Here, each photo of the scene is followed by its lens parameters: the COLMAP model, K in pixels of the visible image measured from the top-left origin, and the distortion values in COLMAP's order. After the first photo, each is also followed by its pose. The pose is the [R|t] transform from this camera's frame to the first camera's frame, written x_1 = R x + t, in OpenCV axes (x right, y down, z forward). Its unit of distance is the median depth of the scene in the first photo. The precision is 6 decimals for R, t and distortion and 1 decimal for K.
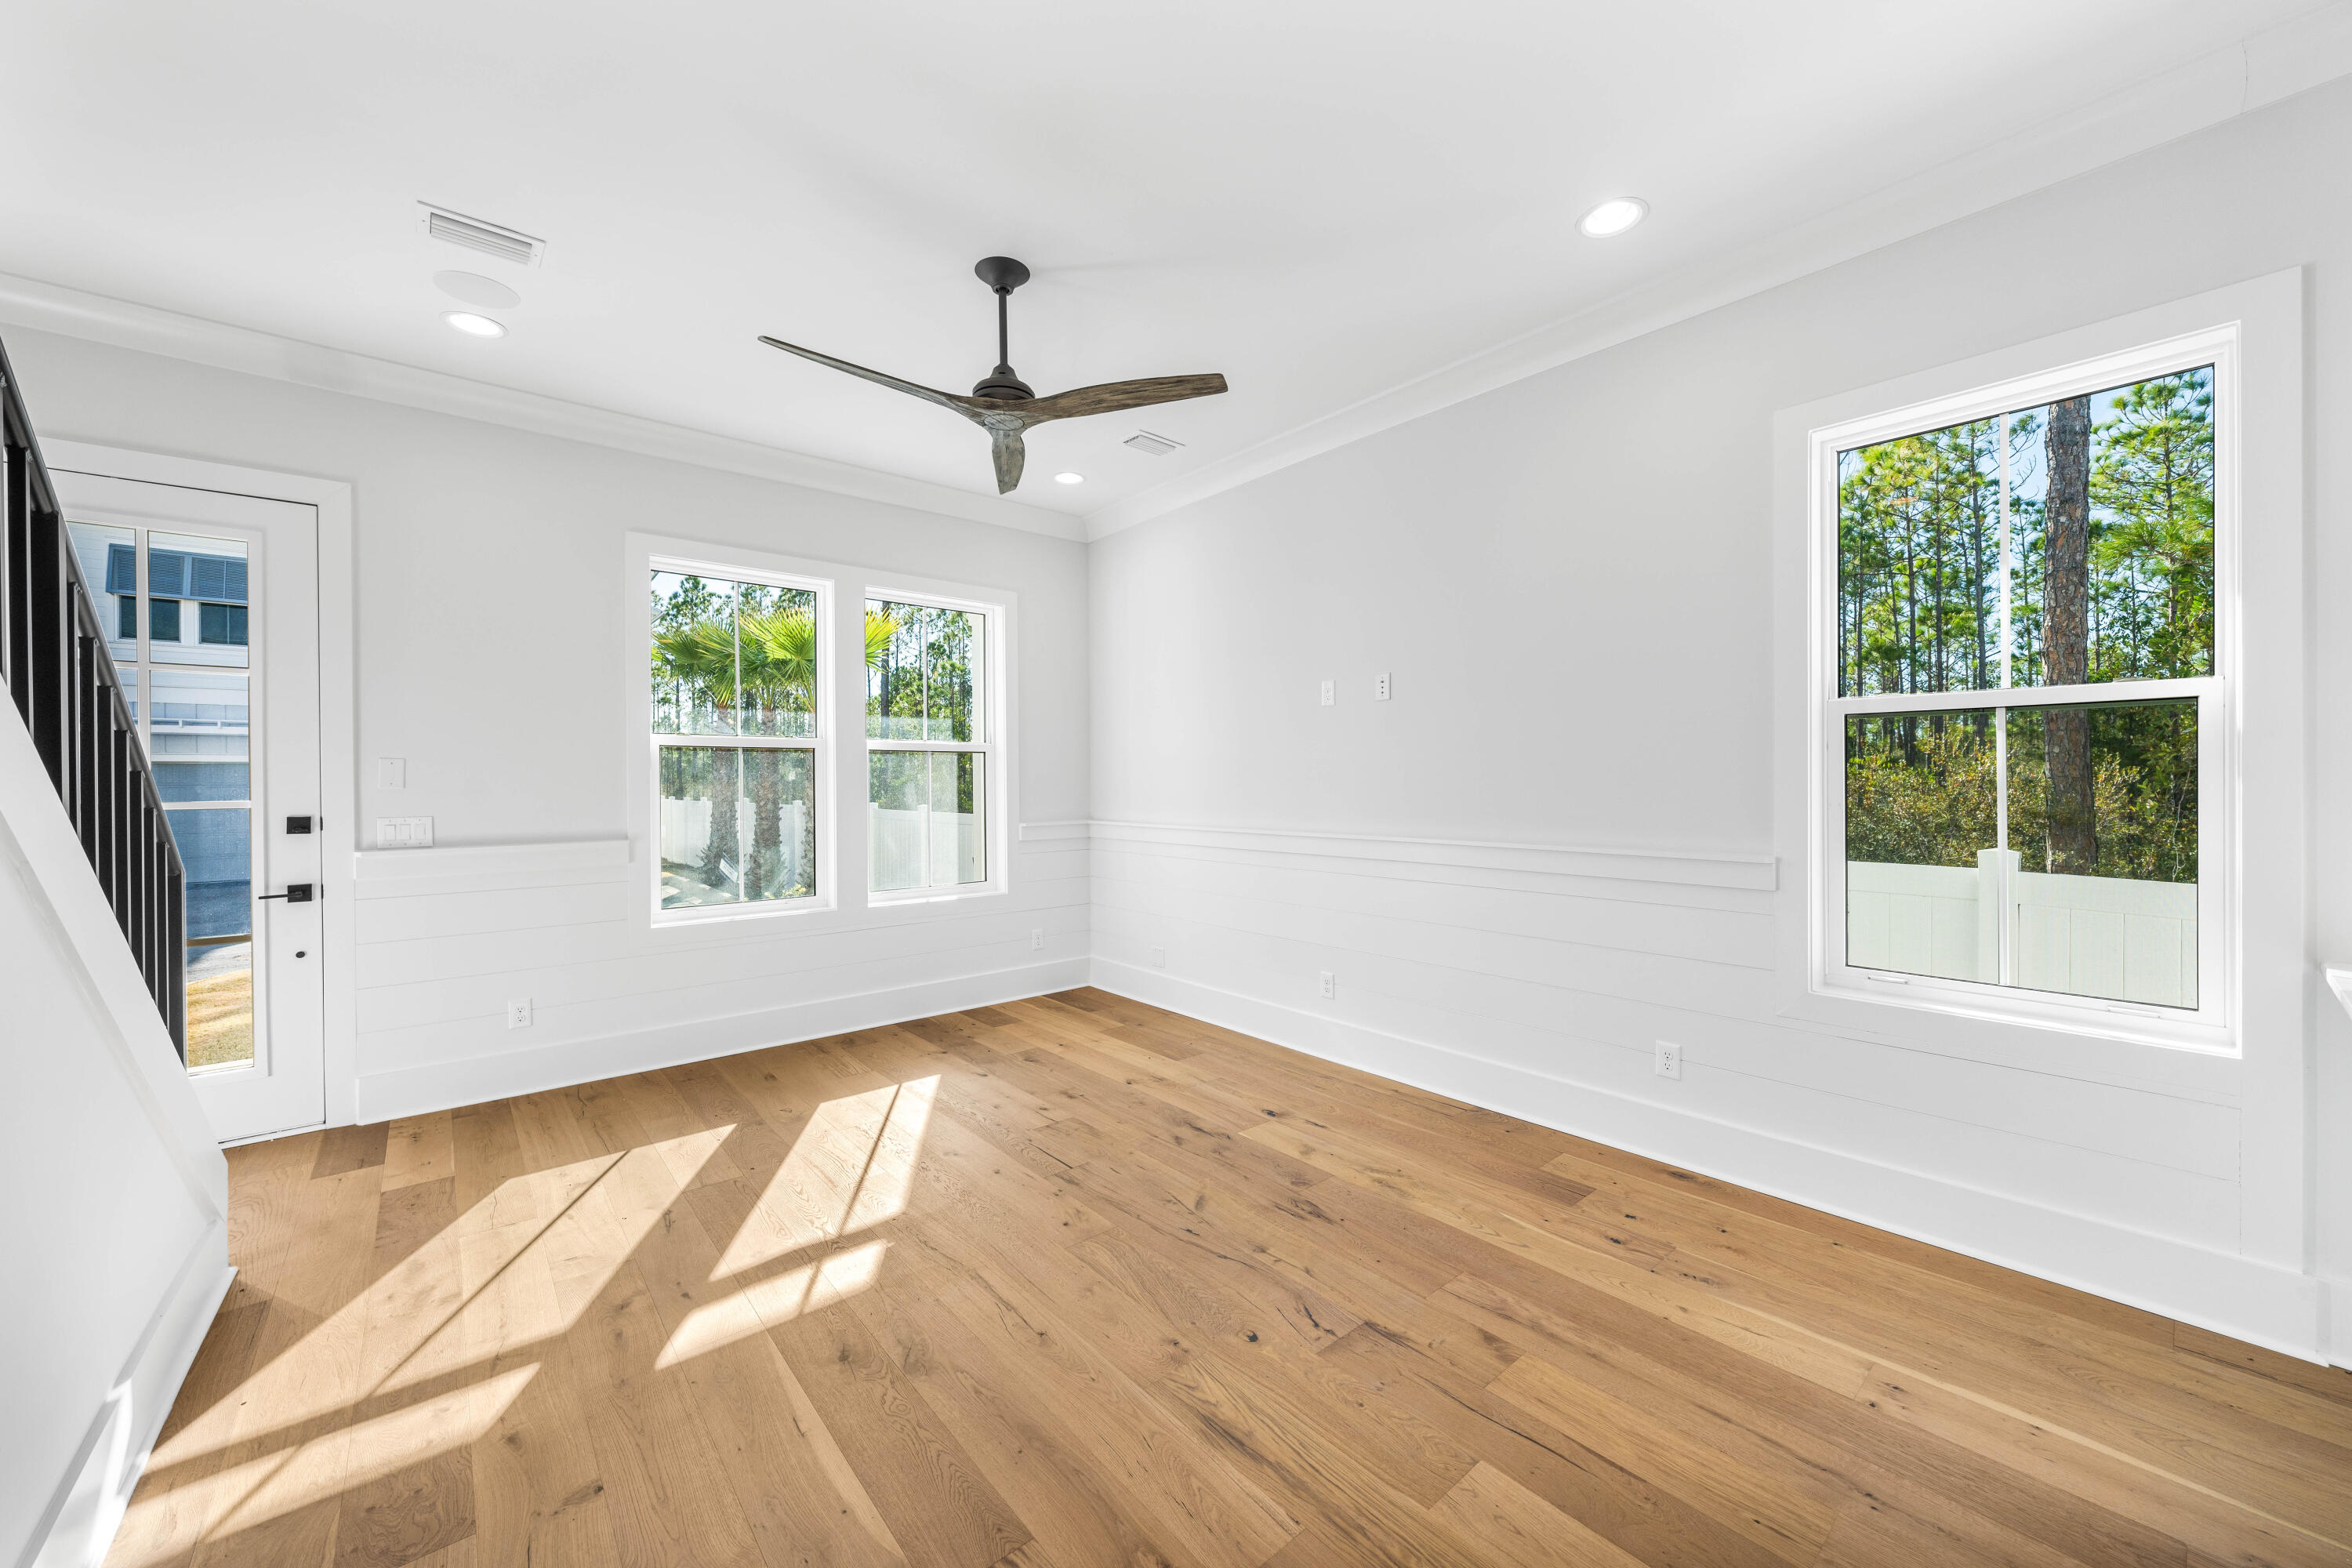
lens RADIAL K [[869.1, 0, 1166.5], [0, 869.1, 784.7], [0, 0, 1]] dist [-0.002955, 0.000398]
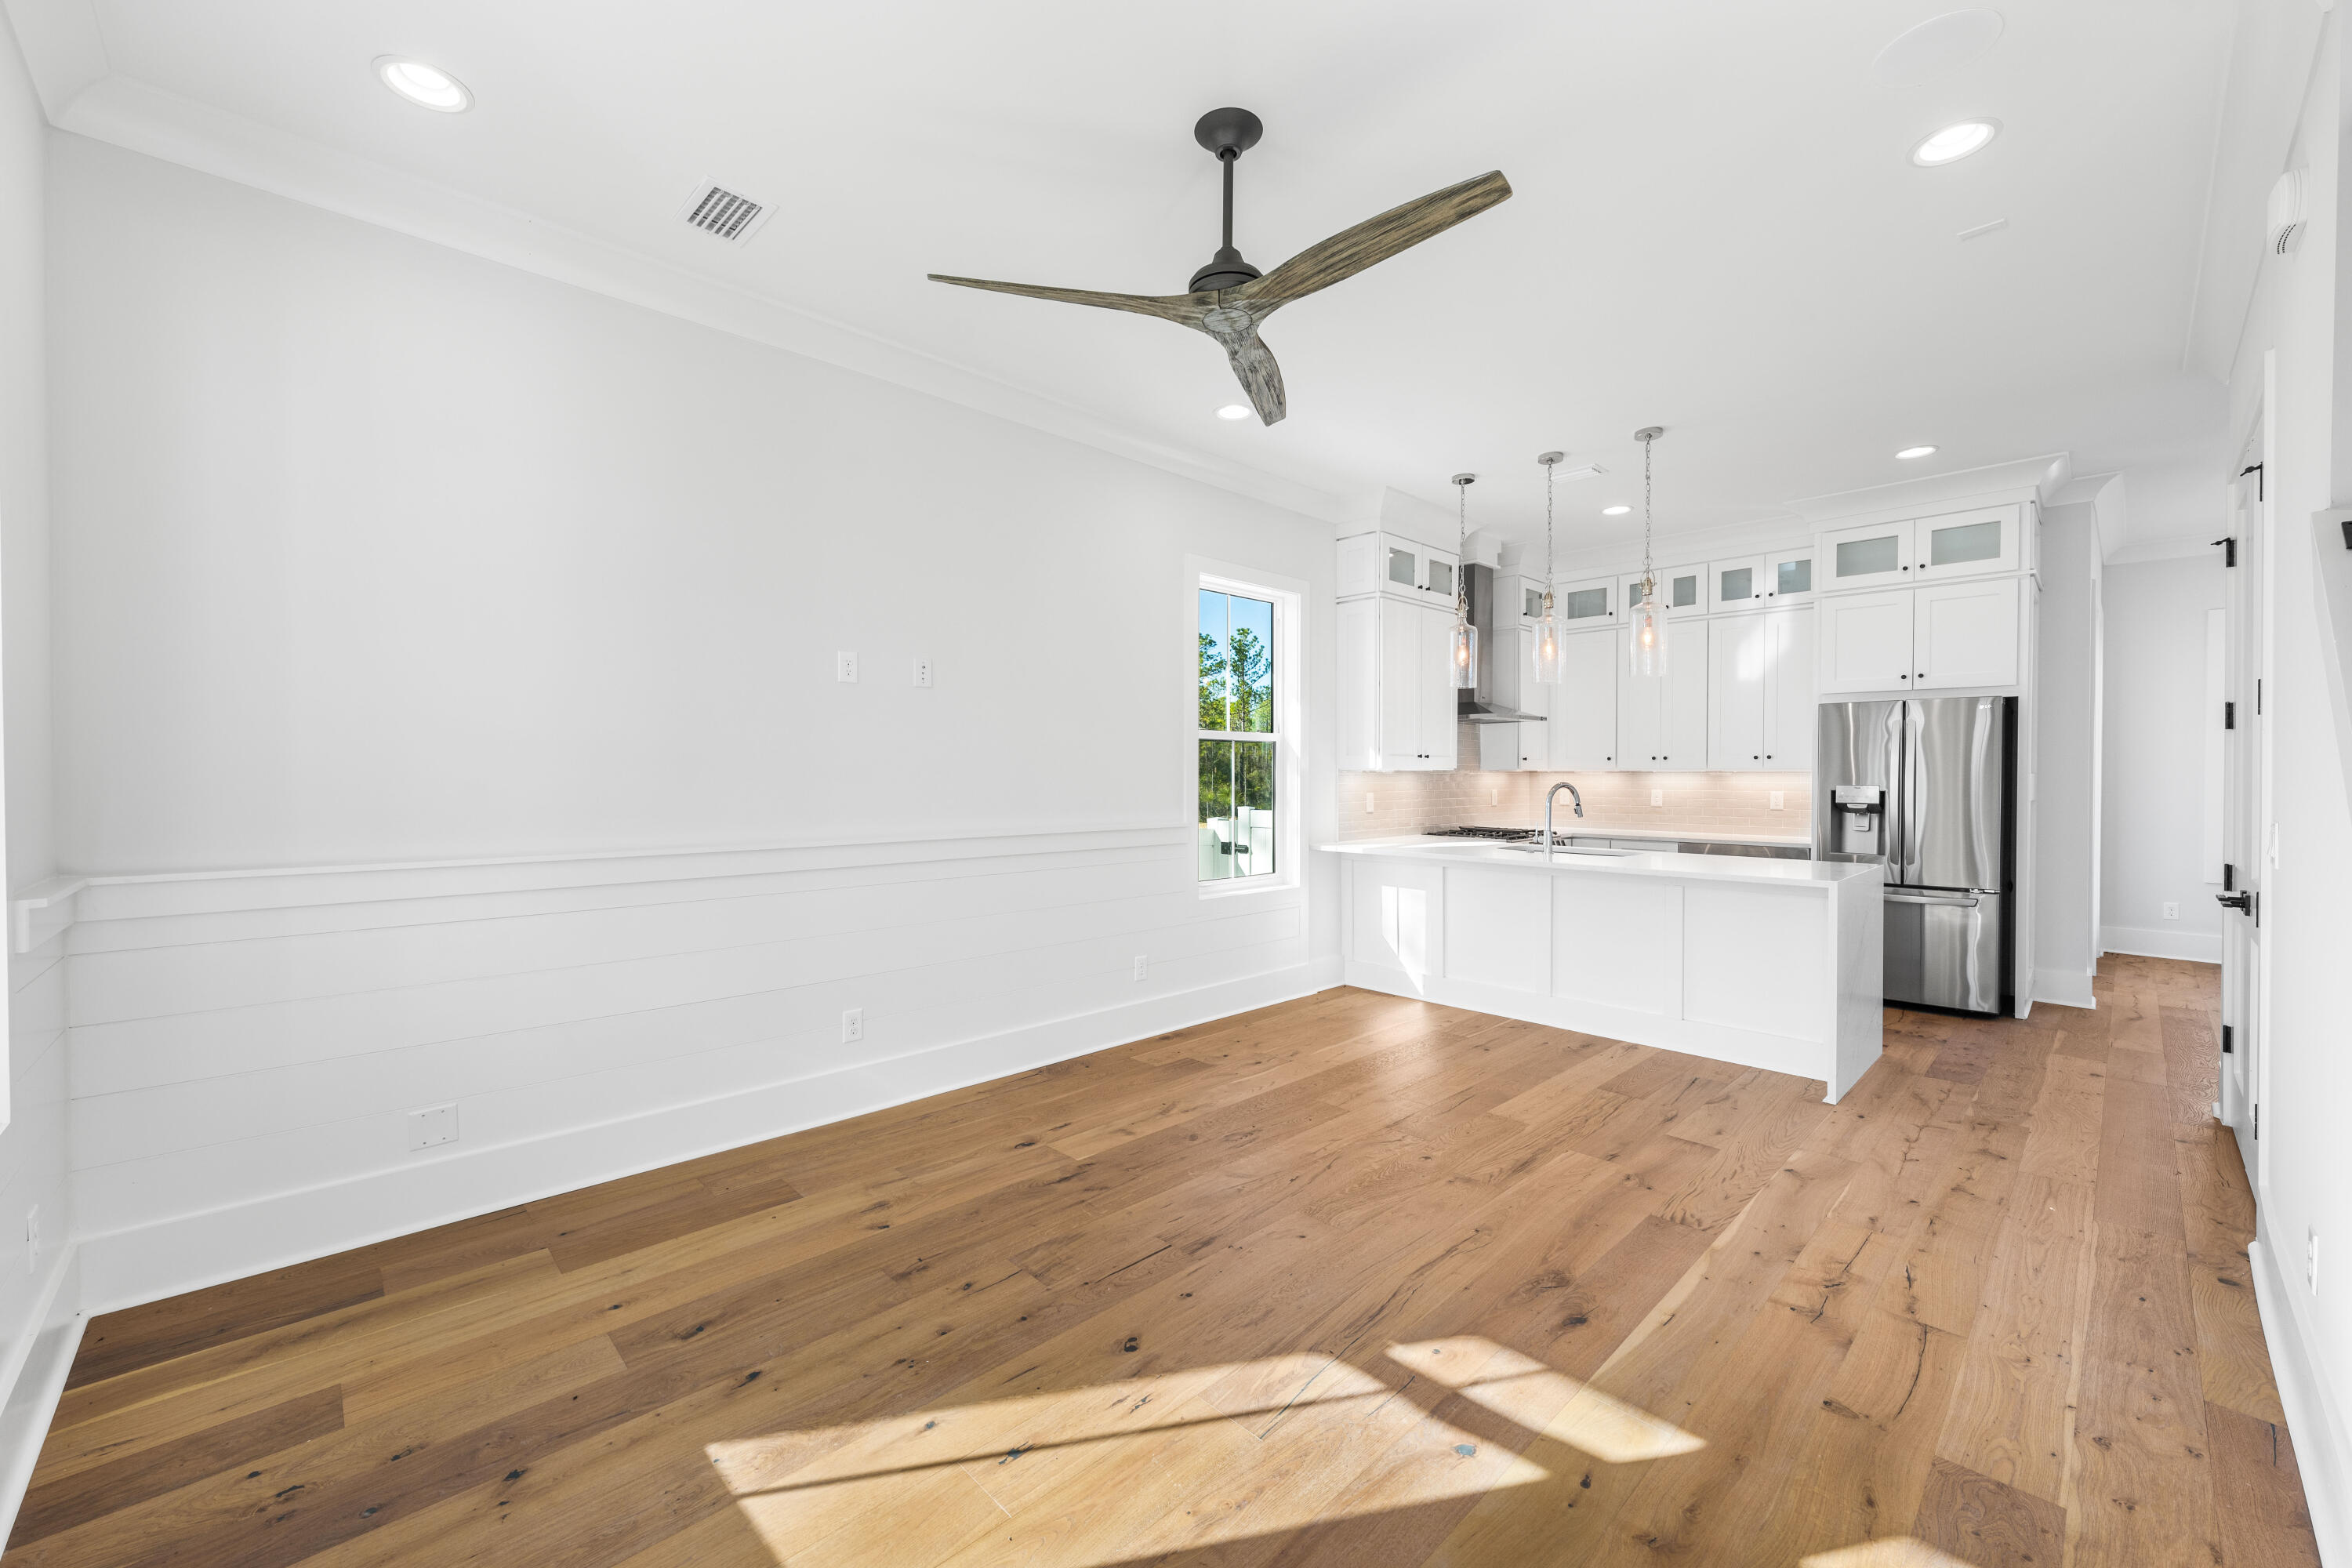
lens RADIAL K [[923.6, 0, 1184.5], [0, 923.6, 783.0], [0, 0, 1]] dist [-0.002816, 0.000045]
pose [[-0.069590, -0.004316, 0.997566, -0.994191], [0.004025, 0.999981, 0.004607, 0.000973], [-0.997568, 0.004336, -0.069572, 1.064323]]
